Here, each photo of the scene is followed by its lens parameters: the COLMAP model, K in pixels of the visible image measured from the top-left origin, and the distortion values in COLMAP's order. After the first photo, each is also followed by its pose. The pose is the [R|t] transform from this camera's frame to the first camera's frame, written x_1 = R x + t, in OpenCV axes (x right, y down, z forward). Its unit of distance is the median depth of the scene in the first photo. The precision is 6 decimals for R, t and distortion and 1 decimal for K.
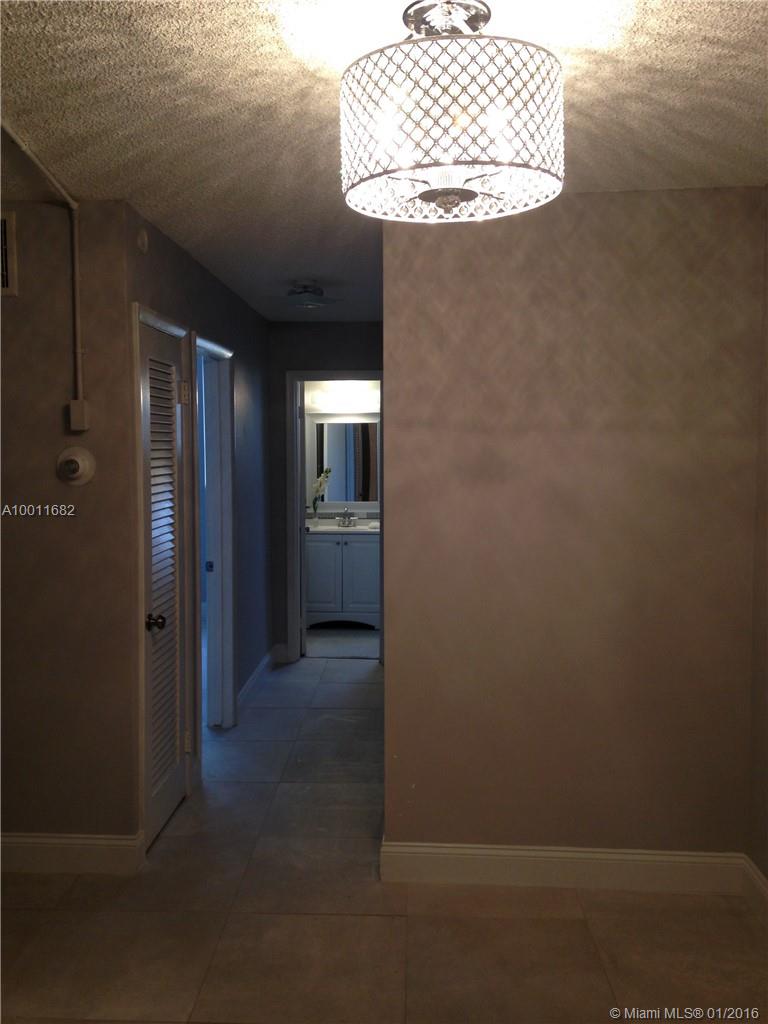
lens RADIAL K [[965.9, 0, 382.2], [0, 965.9, 511.9], [0, 0, 1]] dist [0.140221, 0.000000]
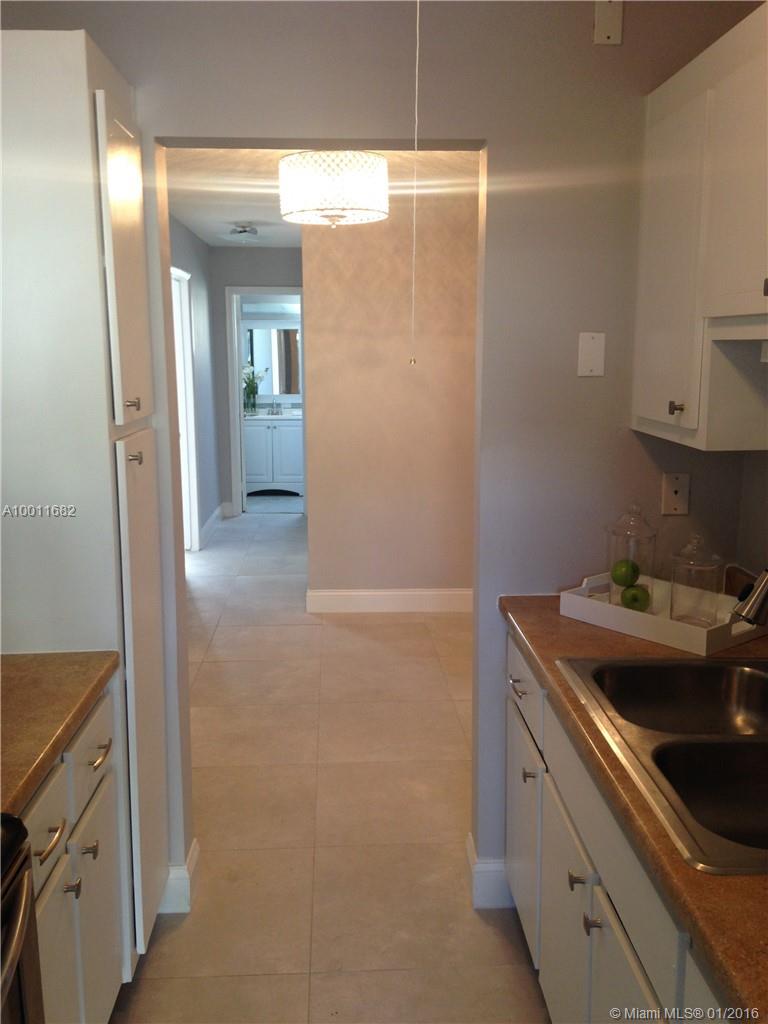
lens RADIAL K [[965.9, 0, 386.9], [0, 965.9, 515.2], [0, 0, 1]] dist [0.140221, 0.000000]
pose [[0.996361, -0.015290, 0.083850, -0.000565], [0.007013, 0.995148, 0.098136, 0.038271], [-0.084944, -0.097191, 0.991634, -0.423098]]
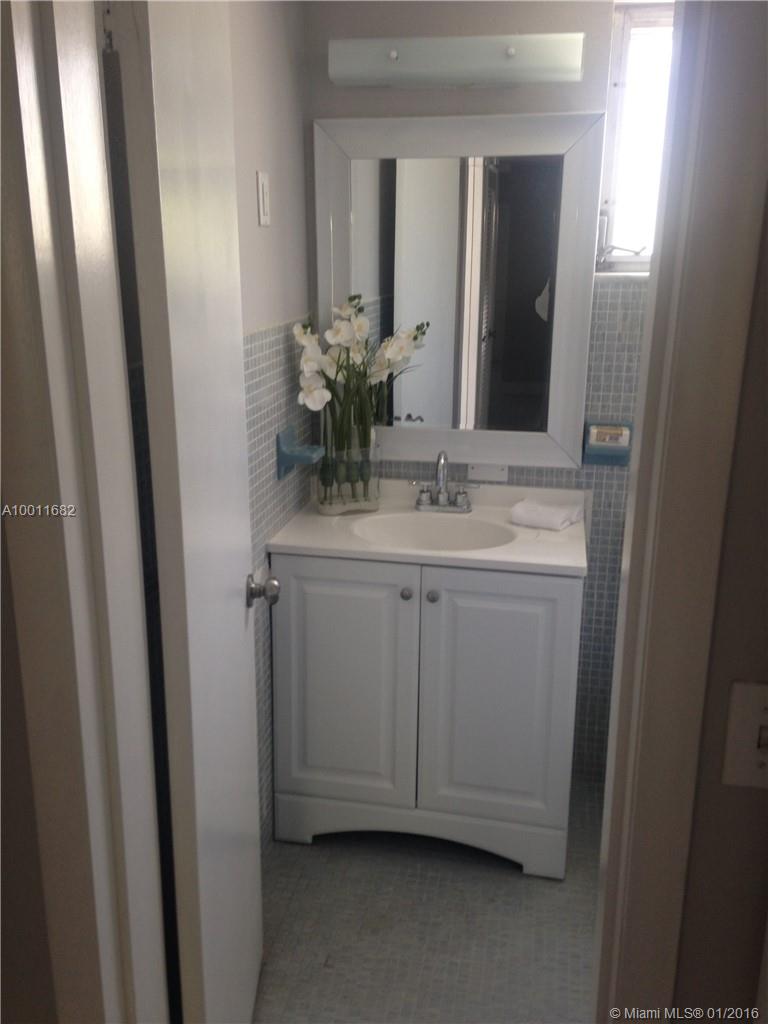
lens RADIAL K [[965.9, 0, 383.4], [0, 965.9, 516.4], [0, 0, 1]] dist [0.140221, 0.000000]
pose [[0.990743, 0.051167, -0.125740, -0.028230], [-0.020507, 0.972030, 0.233960, -0.092419], [0.134194, -0.229216, 0.964081, 1.177410]]
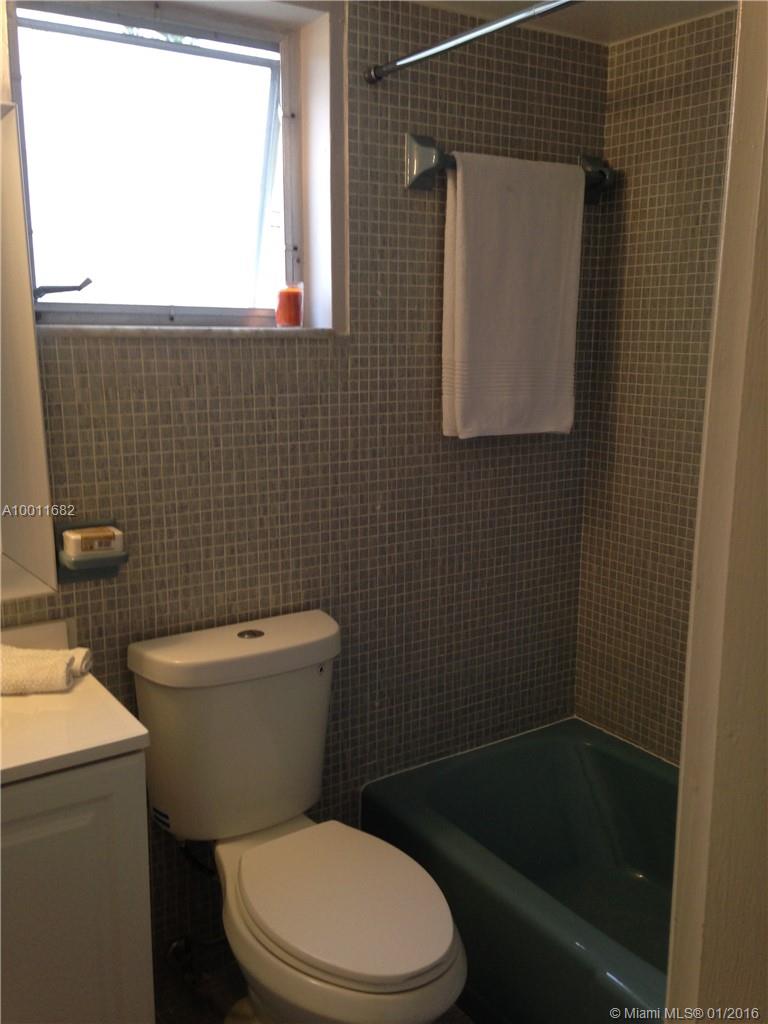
lens RADIAL K [[965.9, 0, 383.8], [0, 965.9, 510.6], [0, 0, 1]] dist [0.140221, 0.000000]
pose [[0.813003, -0.111257, 0.571531, -0.097724], [0.024909, 0.987322, 0.156764, -0.084540], [-0.581726, -0.113213, 0.805467, 1.322500]]
